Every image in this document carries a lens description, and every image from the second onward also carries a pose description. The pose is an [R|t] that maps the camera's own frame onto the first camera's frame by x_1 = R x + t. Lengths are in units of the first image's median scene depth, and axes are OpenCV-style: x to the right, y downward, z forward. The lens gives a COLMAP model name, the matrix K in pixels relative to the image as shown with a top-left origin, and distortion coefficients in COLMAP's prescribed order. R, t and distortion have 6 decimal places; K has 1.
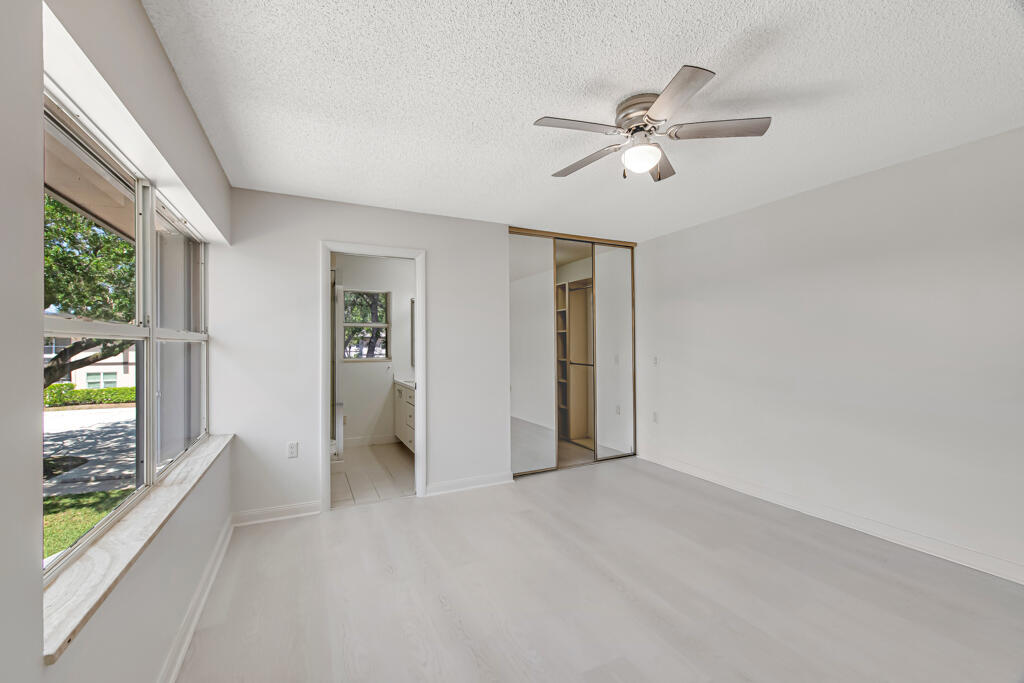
lens RADIAL K [[417.1, 0, 512.0], [0, 417.1, 341.5], [0, 0, 1]] dist [-0.010484, -0.000552]
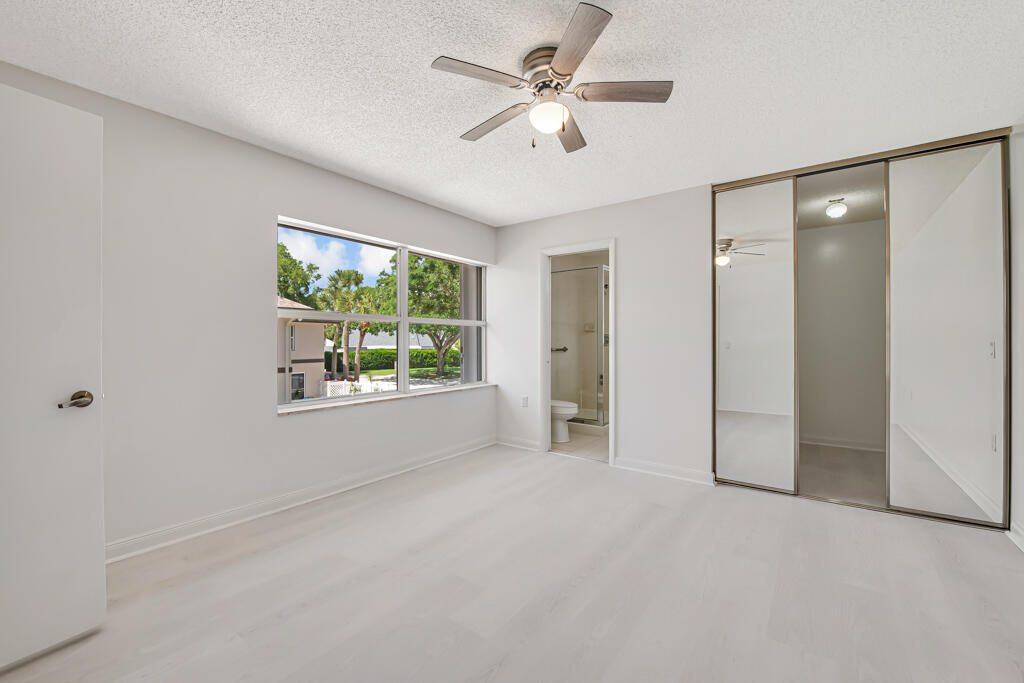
lens RADIAL K [[417.1, 0, 512.0], [0, 417.1, 341.5], [0, 0, 1]] dist [-0.010484, -0.000552]
pose [[0.453764, 0.010081, -0.891065, 0.697065], [0.004594, 0.999896, 0.013652, 0.034198], [0.891110, -0.010289, 0.453671, 0.304892]]
